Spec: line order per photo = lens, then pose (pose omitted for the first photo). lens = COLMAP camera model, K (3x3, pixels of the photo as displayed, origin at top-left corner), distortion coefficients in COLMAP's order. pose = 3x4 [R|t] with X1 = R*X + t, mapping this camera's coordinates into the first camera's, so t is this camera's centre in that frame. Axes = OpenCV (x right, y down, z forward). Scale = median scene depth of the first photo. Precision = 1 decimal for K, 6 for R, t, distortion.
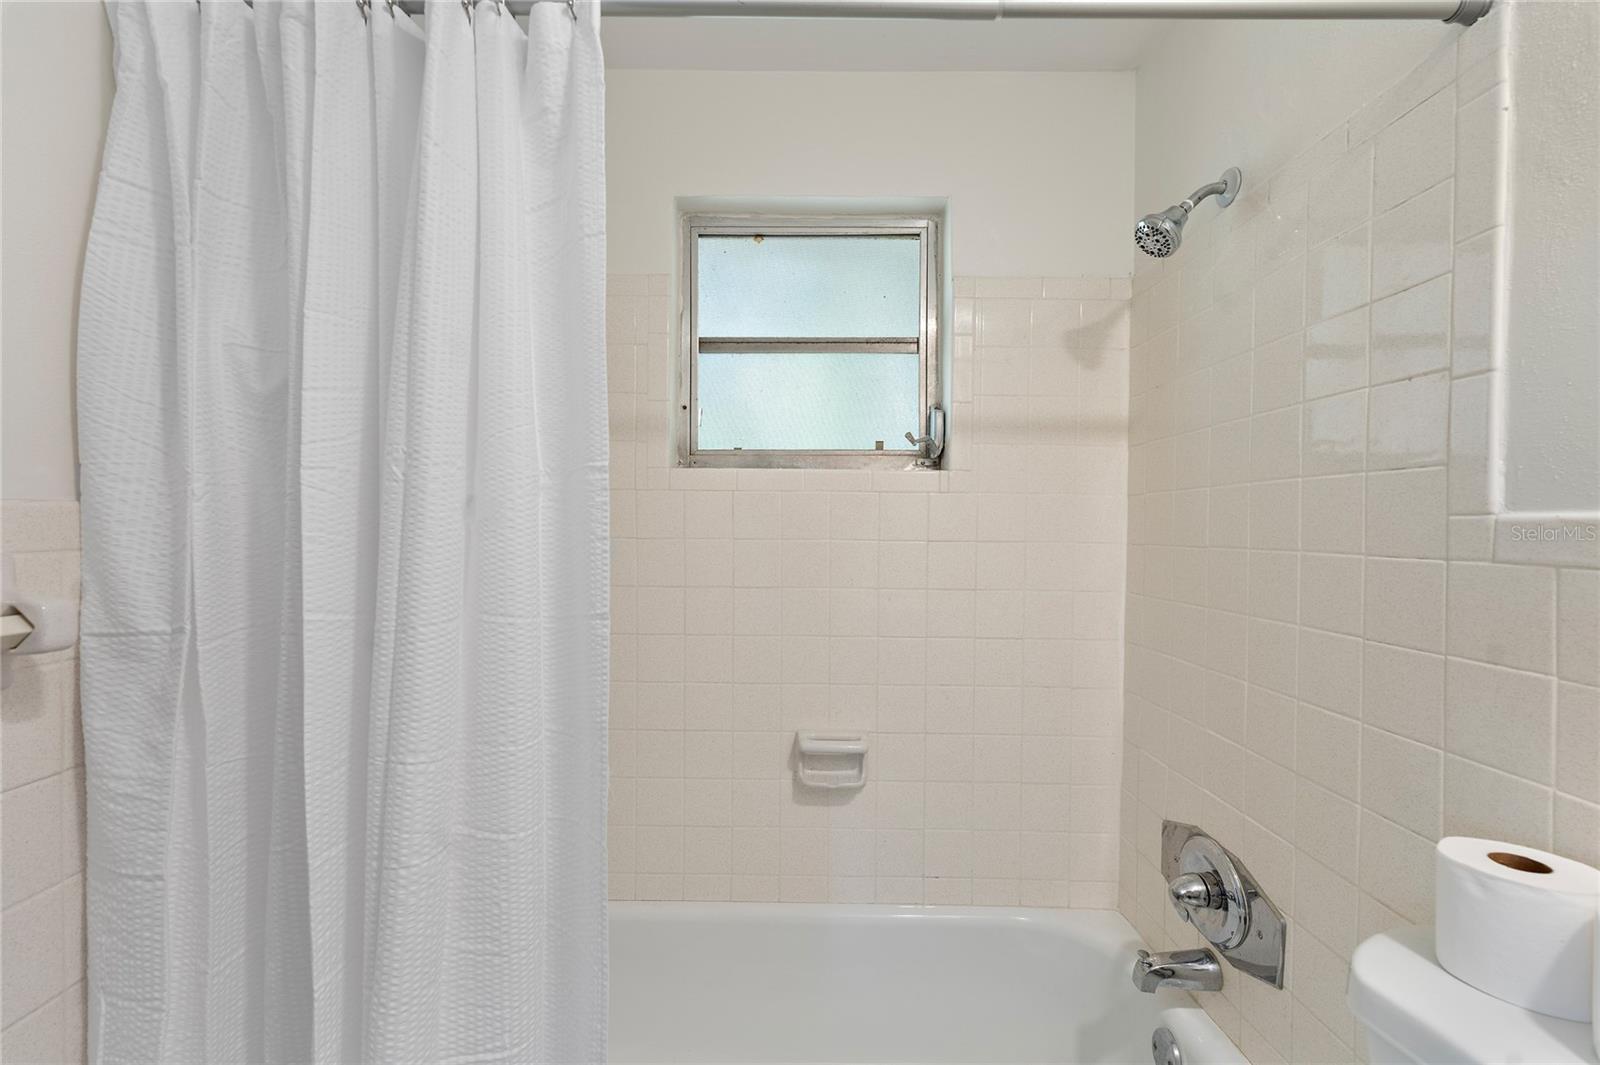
lens RADIAL K [[659.7, 0, 793.4], [0, 659.7, 532.0], [0, 0, 1]] dist [-0.000578, 0.000346]
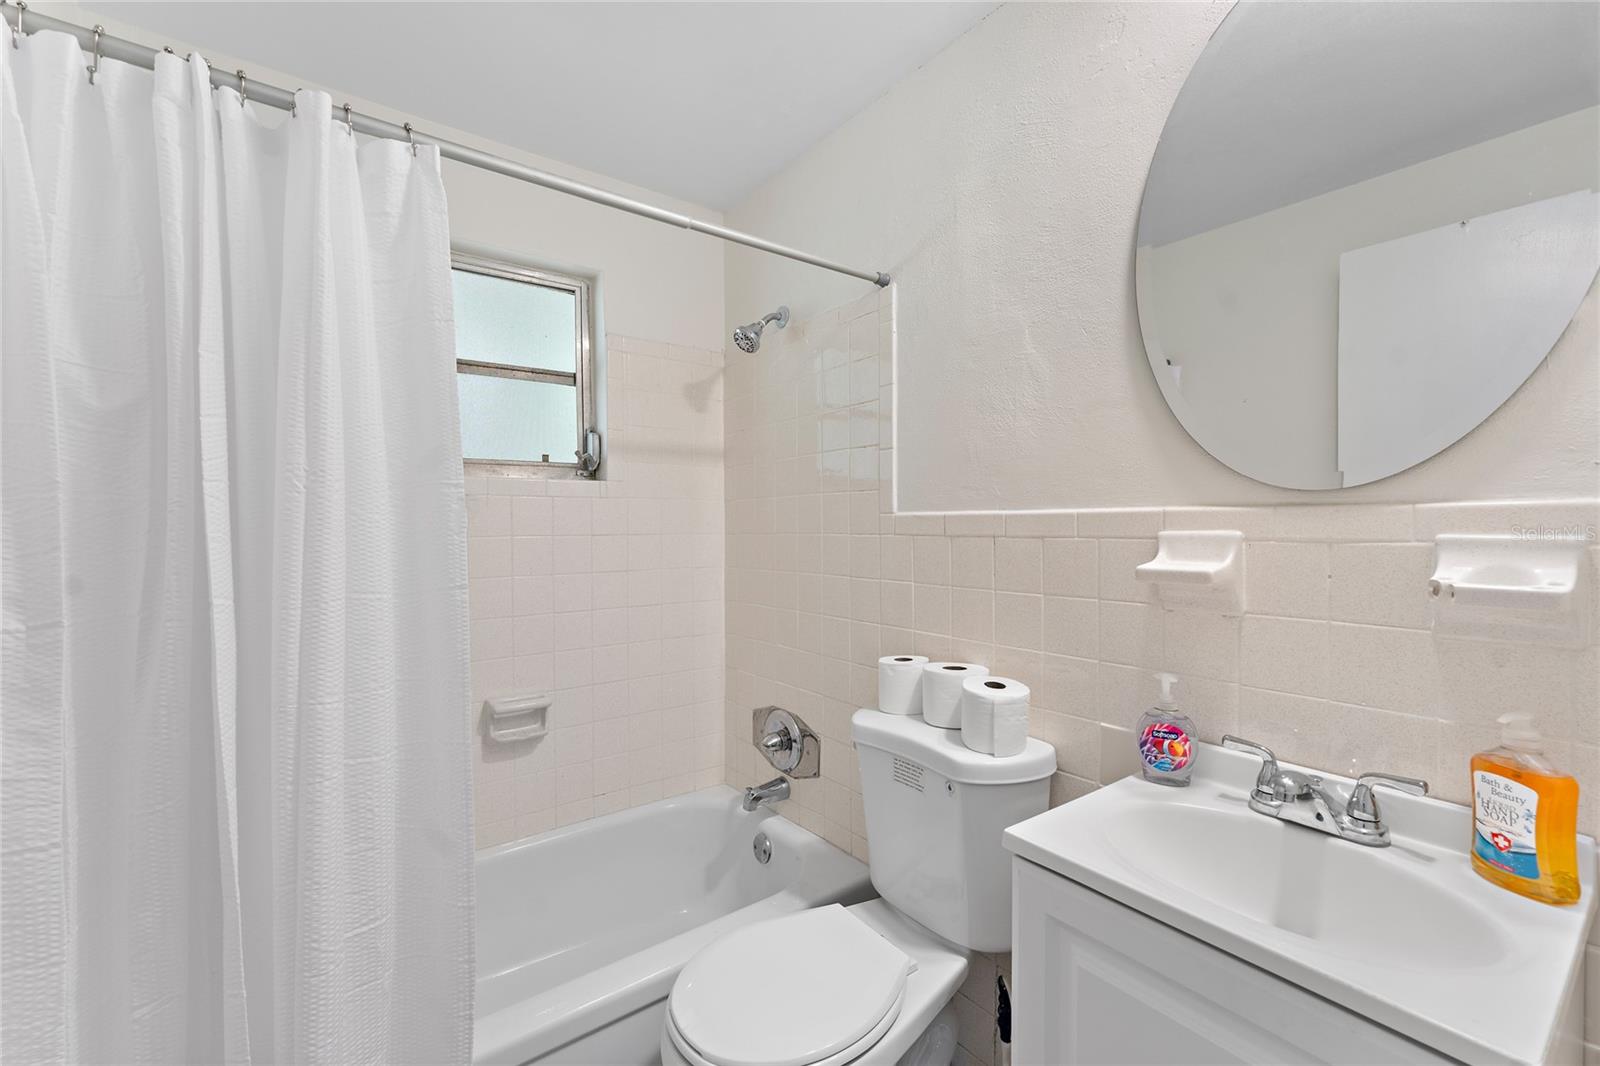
lens RADIAL K [[659.6, 0, 800.3], [0, 659.6, 531.2], [0, 0, 1]] dist [-0.000225, 0.000544]
pose [[0.791927, -0.021807, 0.610226, -0.332205], [0.021112, 0.999742, 0.008329, 0.005154], [-0.610251, 0.006287, 0.792183, -0.344804]]
